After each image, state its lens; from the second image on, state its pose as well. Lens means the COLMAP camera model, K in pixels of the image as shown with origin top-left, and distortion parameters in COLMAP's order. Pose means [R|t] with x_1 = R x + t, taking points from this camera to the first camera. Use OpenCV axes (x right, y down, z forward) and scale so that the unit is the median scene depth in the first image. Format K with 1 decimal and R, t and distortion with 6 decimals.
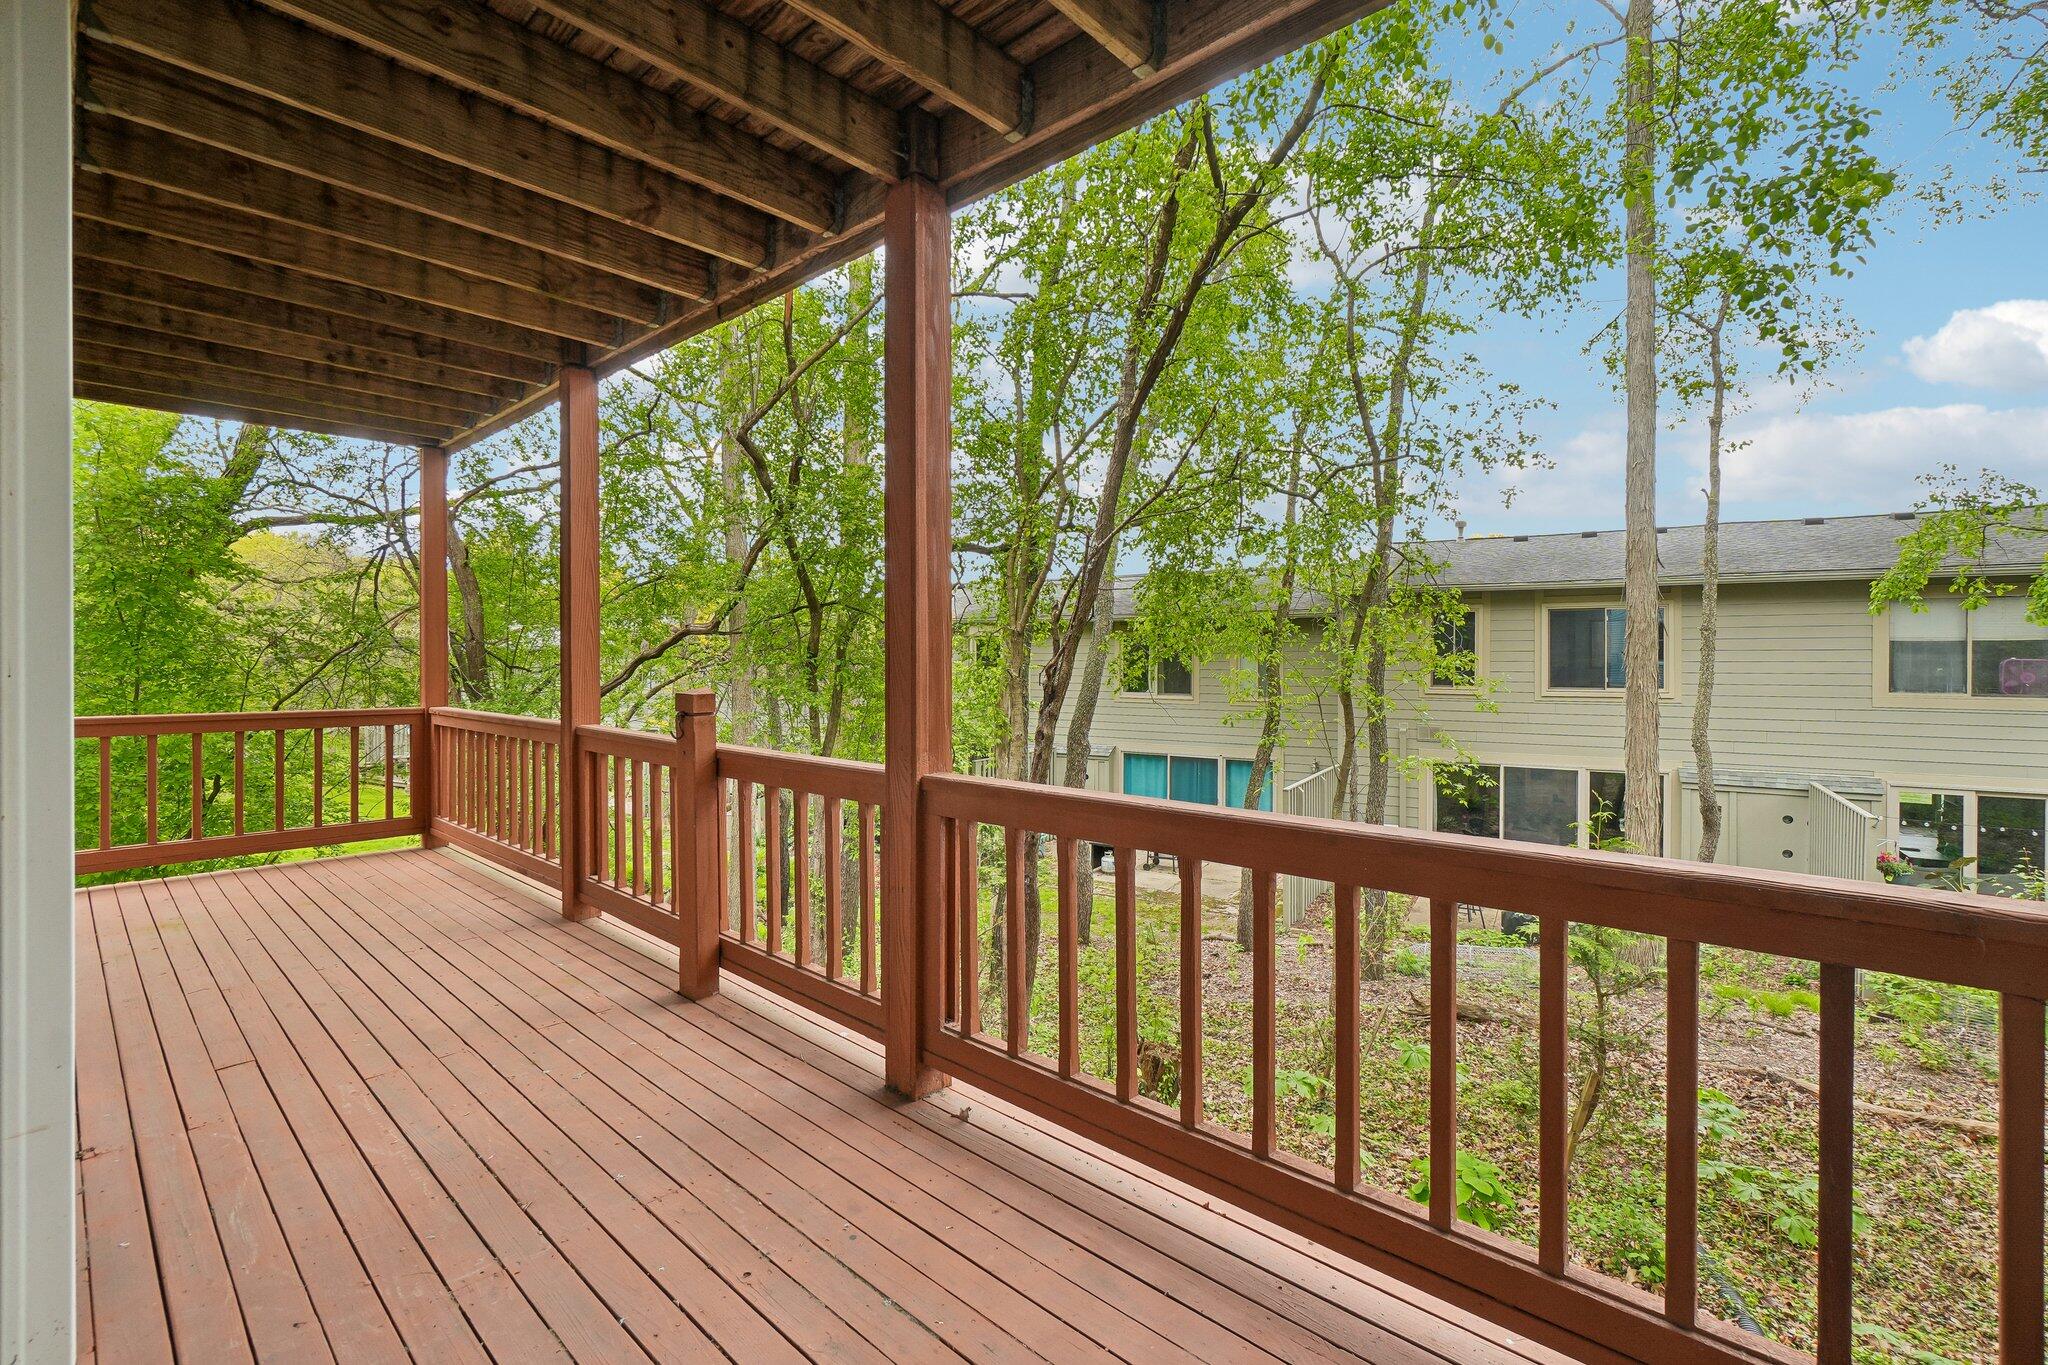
lens RADIAL K [[897.4, 0, 1014.7], [0, 897.4, 673.1], [0, 0, 1]] dist [-0.000651, 0.000101]
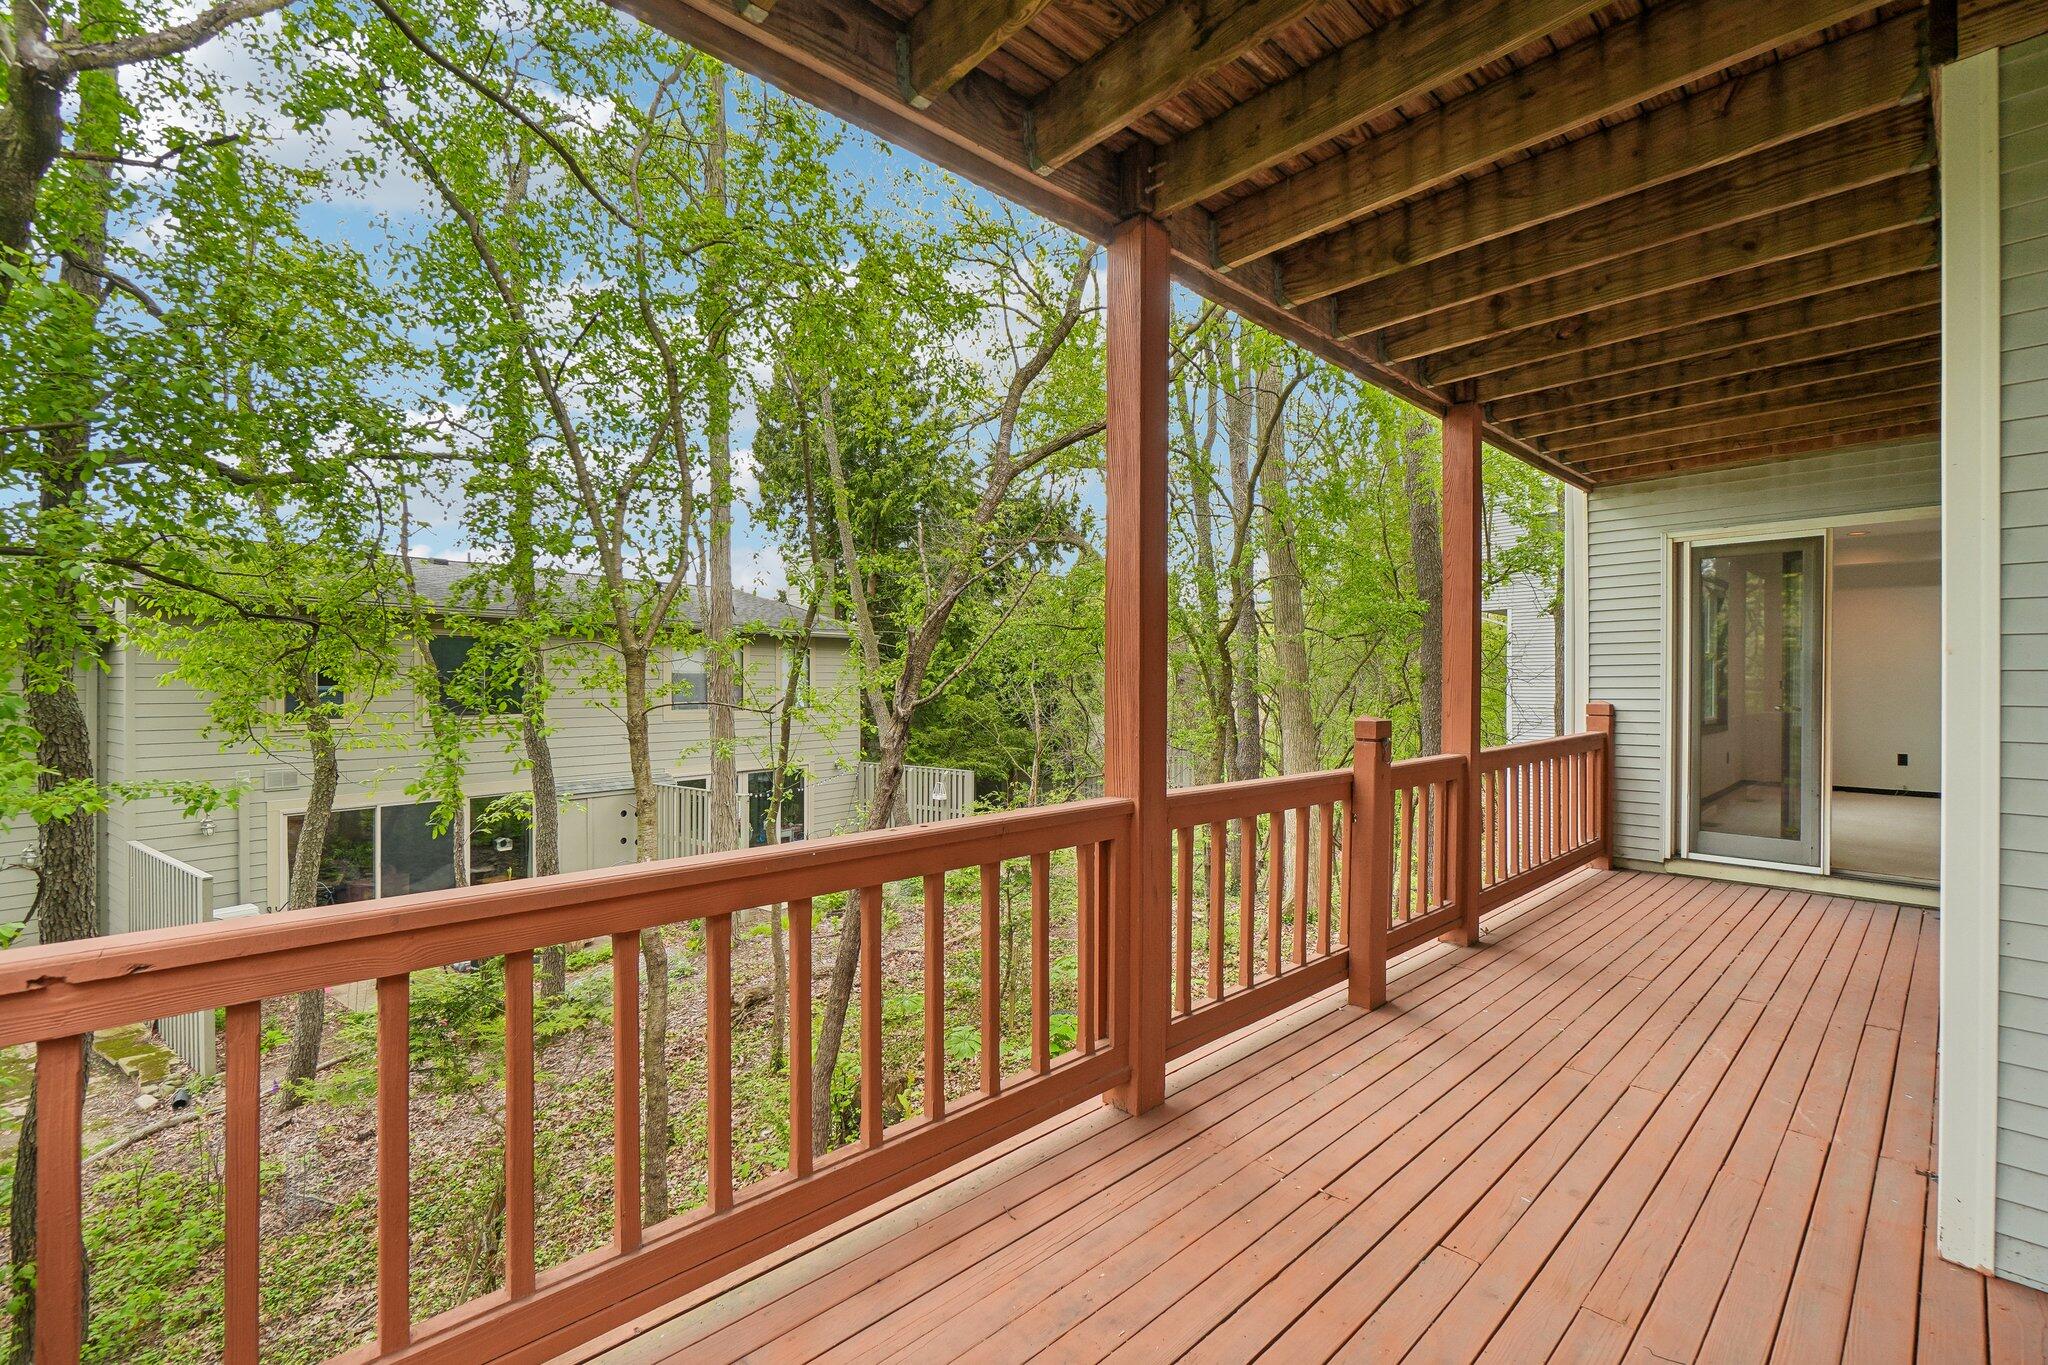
lens RADIAL K [[900.1, 0, 1037.0], [0, 900.1, 676.7], [0, 0, 1]] dist [-0.000067, -0.004497]
pose [[0.055268, 0.006642, 0.998449, -1.466690], [0.021001, 0.999749, -0.007813, -0.030194], [-0.998251, 0.021400, 0.055114, 1.347126]]
